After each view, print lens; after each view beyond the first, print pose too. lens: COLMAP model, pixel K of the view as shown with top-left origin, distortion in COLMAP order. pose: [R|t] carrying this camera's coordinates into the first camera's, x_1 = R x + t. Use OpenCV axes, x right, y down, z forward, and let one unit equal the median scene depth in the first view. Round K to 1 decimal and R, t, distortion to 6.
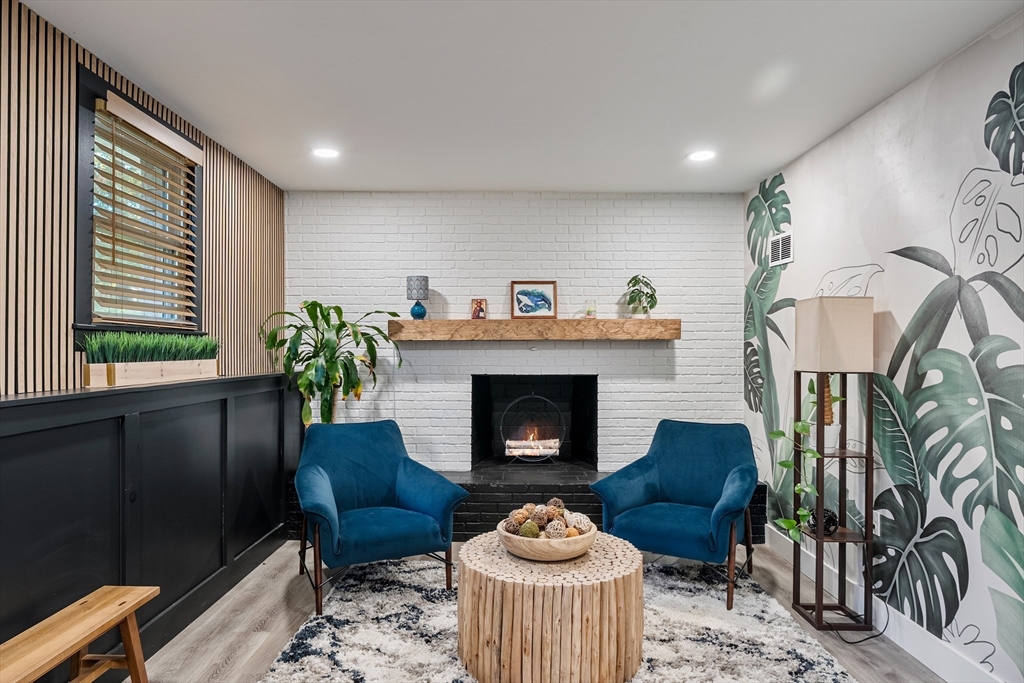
lens RADIAL K [[610.9, 0, 513.5], [0, 610.9, 346.9], [0, 0, 1]] dist [-0.001107, 0.000964]
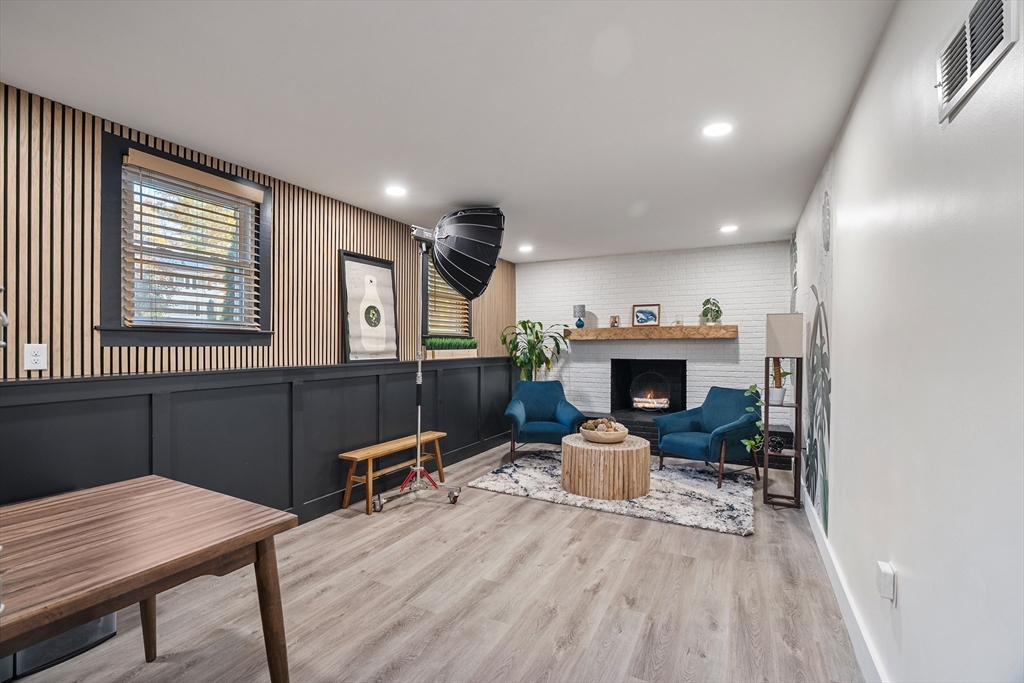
lens RADIAL K [[458.6, 0, 510.1], [0, 458.6, 343.2], [0, 0, 1]] dist [-0.006518, 0.001556]
pose [[0.889194, -0.003950, -0.457514, 0.343149], [0.004012, 0.999992, -0.000837, 0.000046], [0.457514, -0.001091, 0.889202, -0.384204]]
